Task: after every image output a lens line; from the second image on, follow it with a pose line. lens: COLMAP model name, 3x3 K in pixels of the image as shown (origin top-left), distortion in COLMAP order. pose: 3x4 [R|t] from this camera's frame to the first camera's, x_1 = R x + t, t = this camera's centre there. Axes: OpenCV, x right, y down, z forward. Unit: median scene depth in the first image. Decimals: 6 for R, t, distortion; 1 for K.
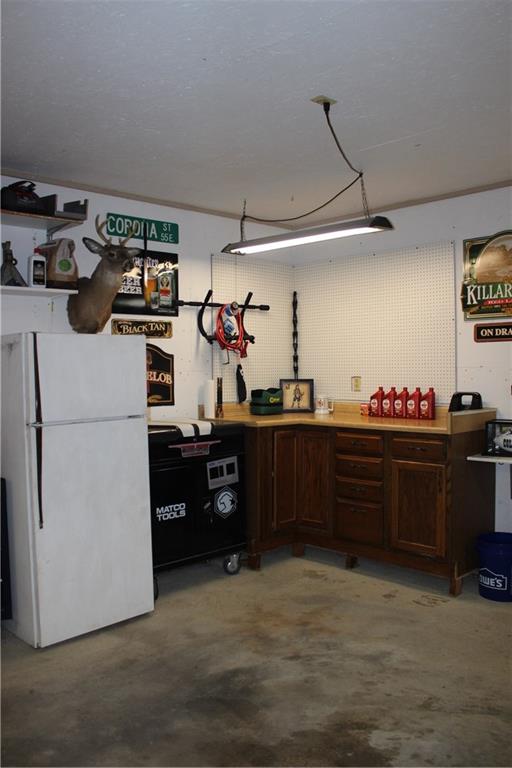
lens RADIAL K [[642.1, 0, 254.9], [0, 642.1, 379.8], [0, 0, 1]] dist [-0.151788, 0.107124]
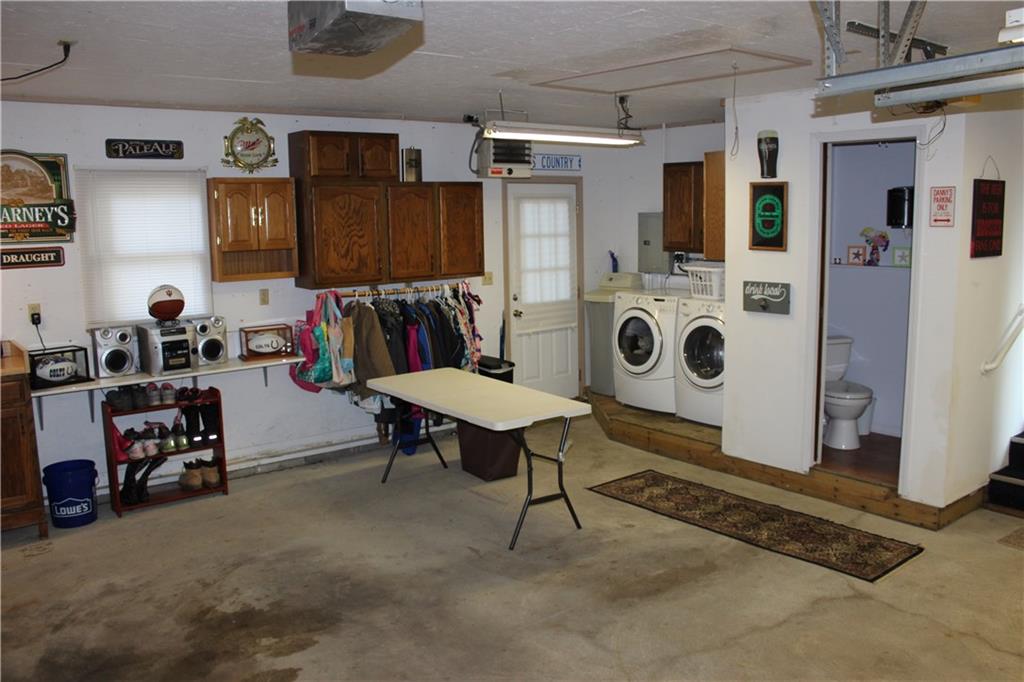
lens RADIAL K [[850.6, 0, 514.4], [0, 850.6, 340.0], [0, 0, 1]] dist [-0.155876, 0.131968]
pose [[0.095787, -0.133823, 0.986365, -0.798829], [0.036072, 0.990737, 0.130914, -0.093993], [-0.994748, 0.023040, 0.099727, 0.143356]]
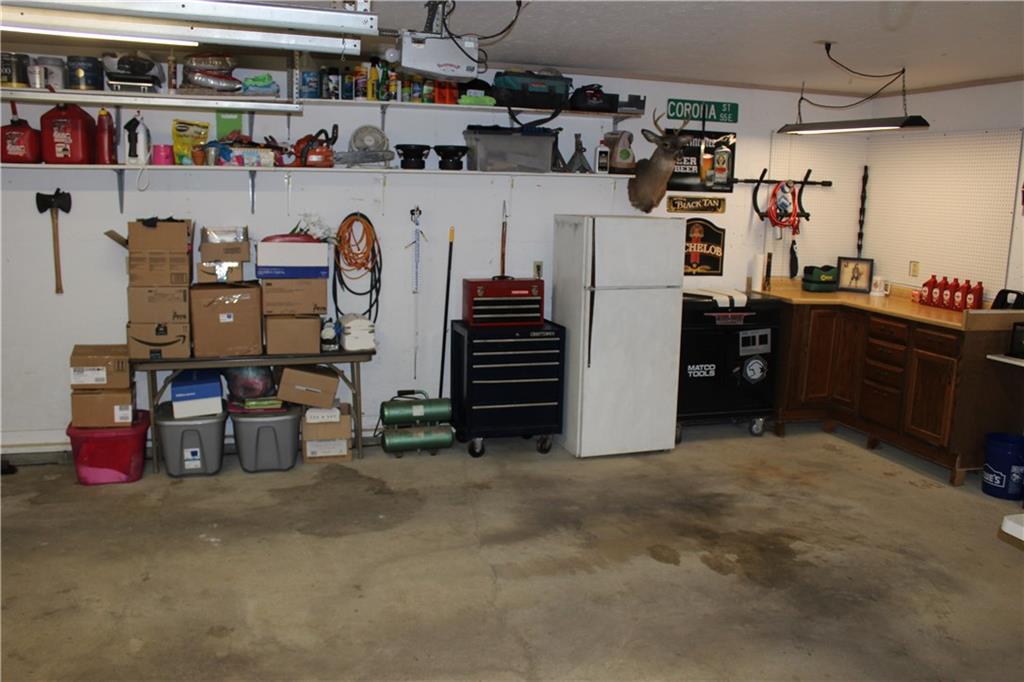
lens RADIAL K [[887.0, 0, 503.7], [0, 887.0, 342.8], [0, 0, 1]] dist [-0.163553, 0.142727]
pose [[0.887691, 0.114185, -0.446057, 0.256801], [-0.045555, 0.985789, 0.161692, -0.083830], [0.458181, -0.123212, 0.880278, -0.563196]]
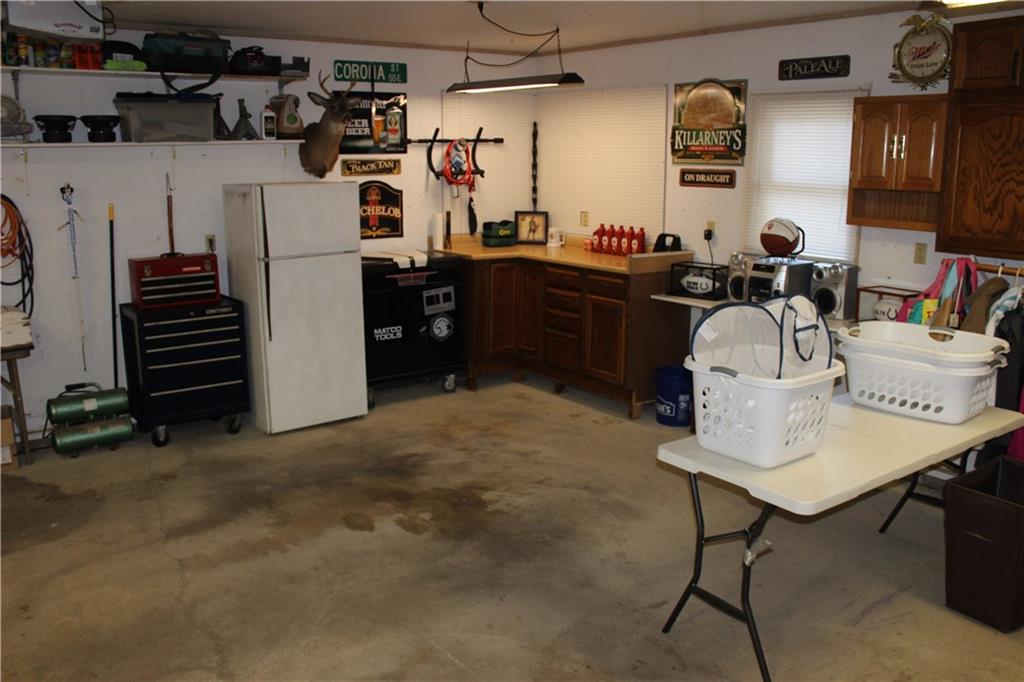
lens RADIAL K [[887.0, 0, 516.0], [0, 887.0, 345.9], [0, 0, 1]] dist [-0.163553, 0.142727]
pose [[0.991460, 0.040999, -0.123800, 0.297798], [-0.016313, 0.980830, 0.194181, -0.084995], [0.129388, -0.190503, 0.973123, -0.533128]]
